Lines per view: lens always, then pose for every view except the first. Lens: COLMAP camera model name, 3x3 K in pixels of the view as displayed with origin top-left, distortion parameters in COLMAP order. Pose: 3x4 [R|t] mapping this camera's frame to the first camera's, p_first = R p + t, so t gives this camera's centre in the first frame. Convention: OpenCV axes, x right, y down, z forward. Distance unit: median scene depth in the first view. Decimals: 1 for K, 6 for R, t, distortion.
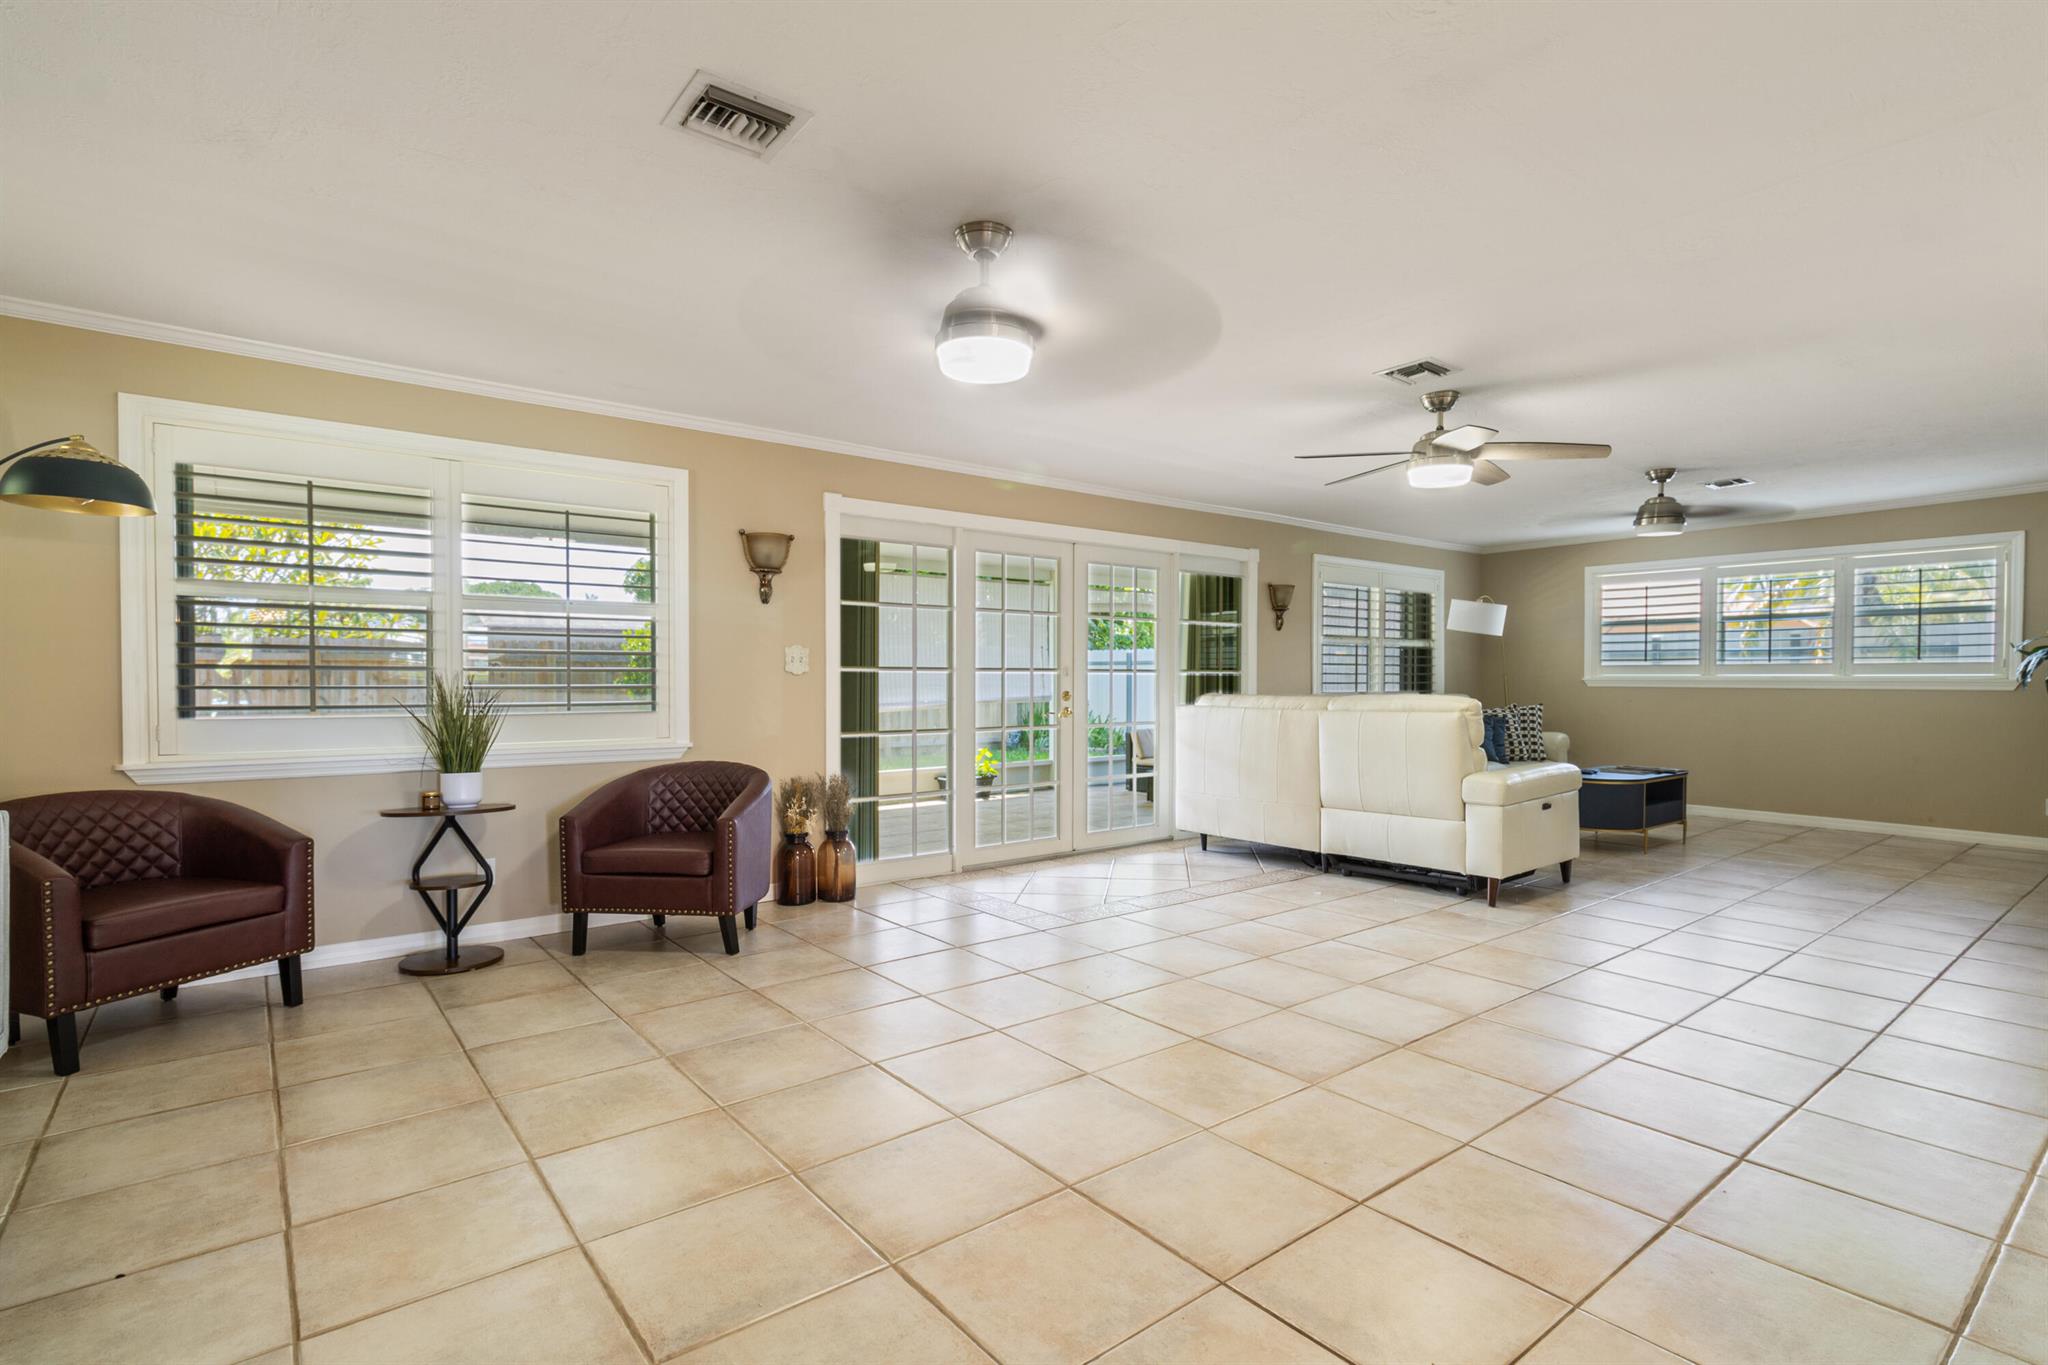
lens RADIAL K [[986.3, 0, 1056.8], [0, 986.3, 702.1], [0, 0, 1]] dist [0.012609, -0.000846]
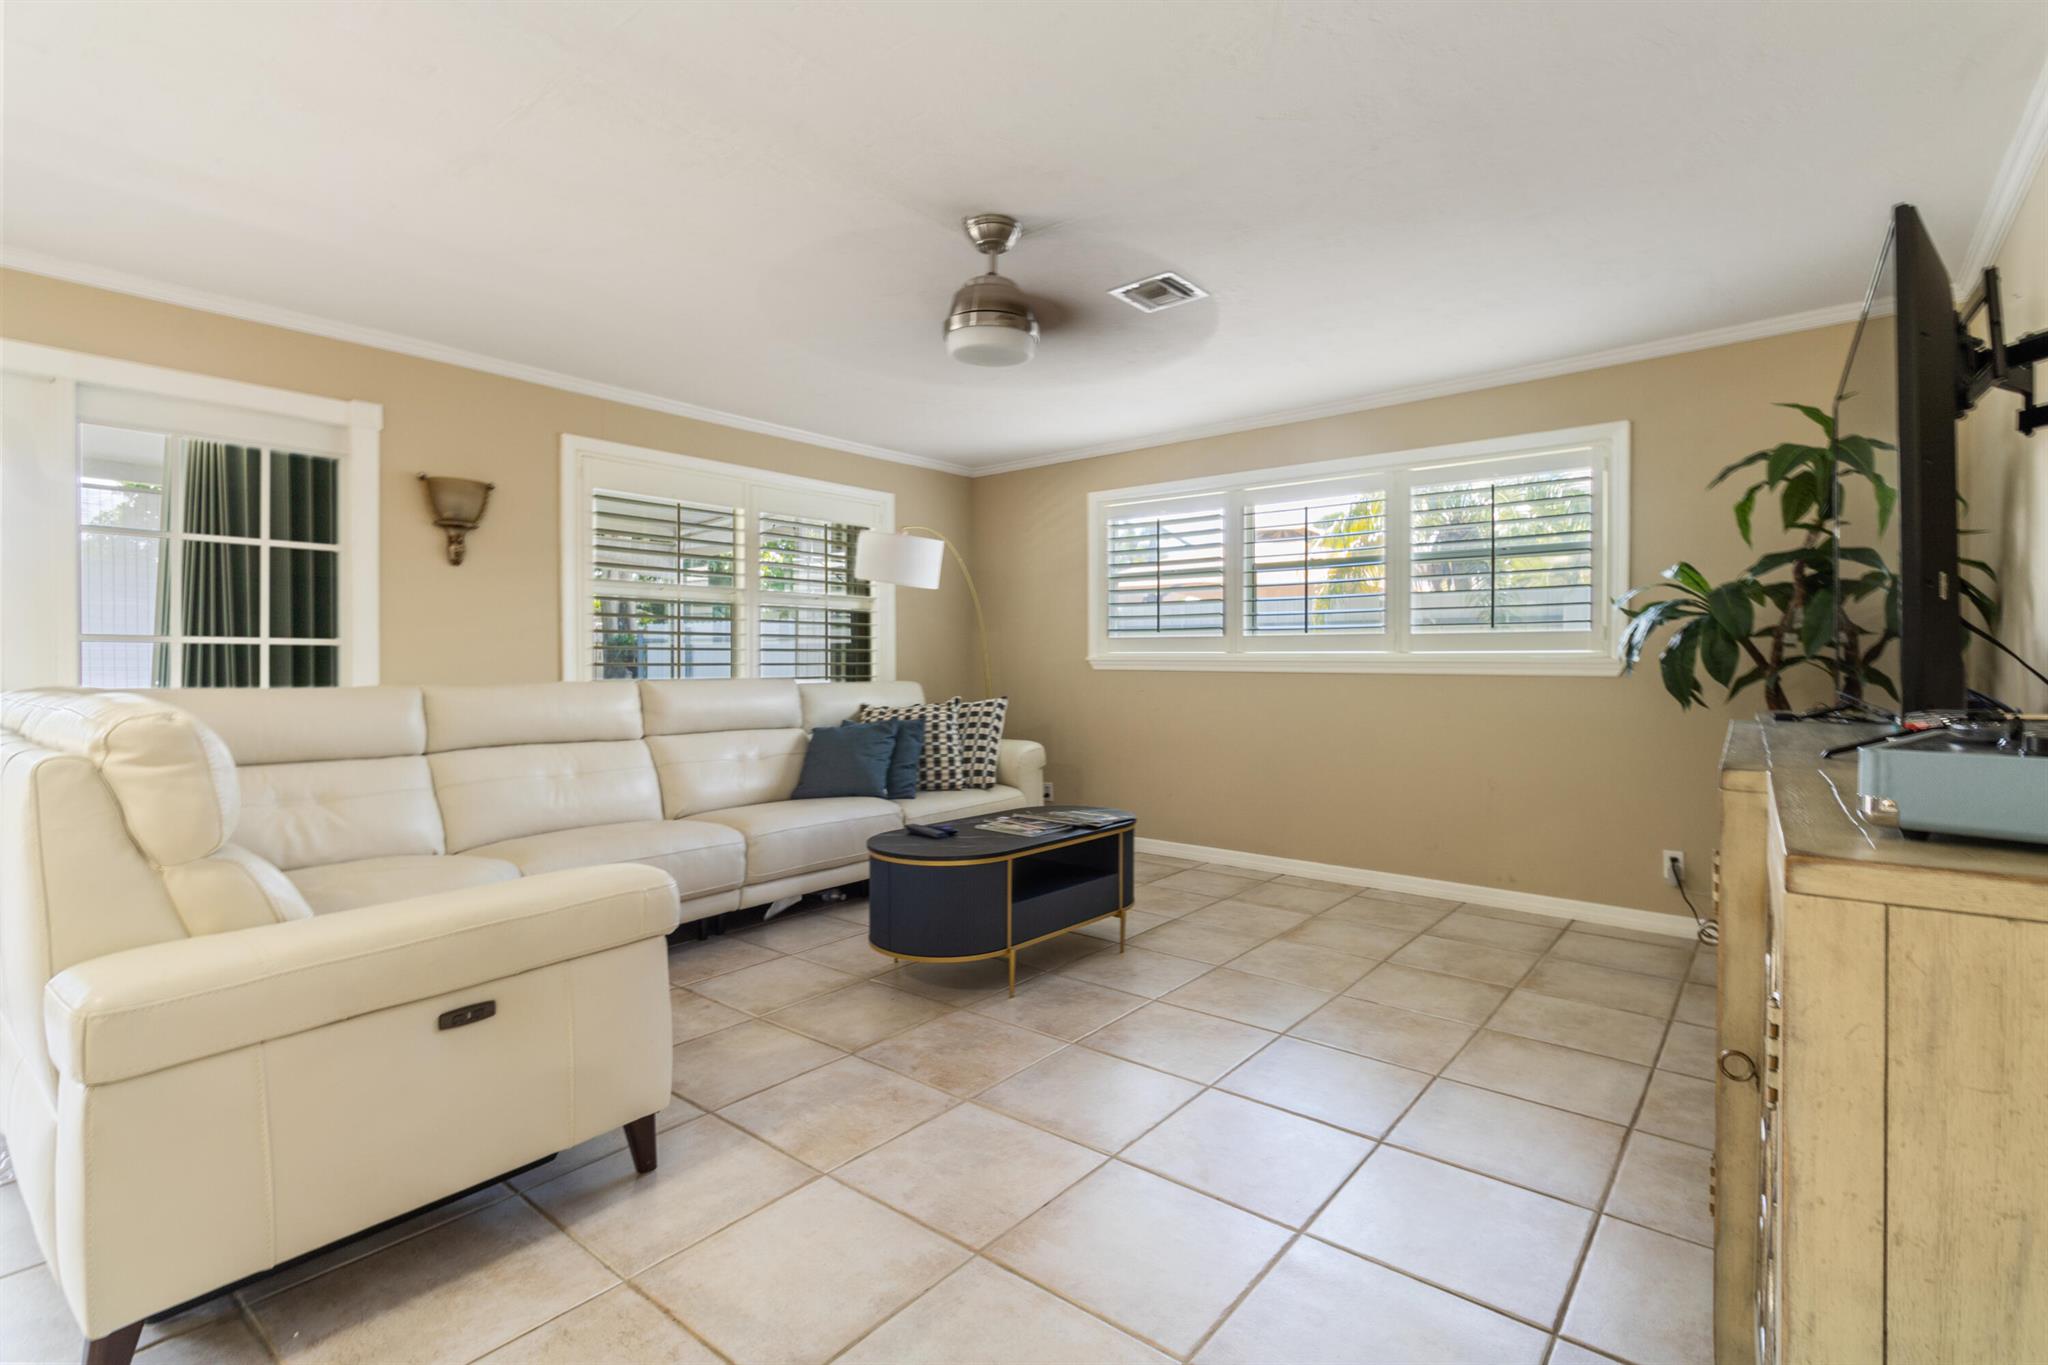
lens RADIAL K [[958.5, 0, 1026.8], [0, 958.5, 676.8], [0, 0, 1]] dist [-0.000211, 0.000112]
pose [[0.979251, -0.002995, 0.202630, 0.179824], [0.004618, 0.999961, -0.007538, -0.003055], [-0.202599, 0.008317, 0.979226, 0.183892]]
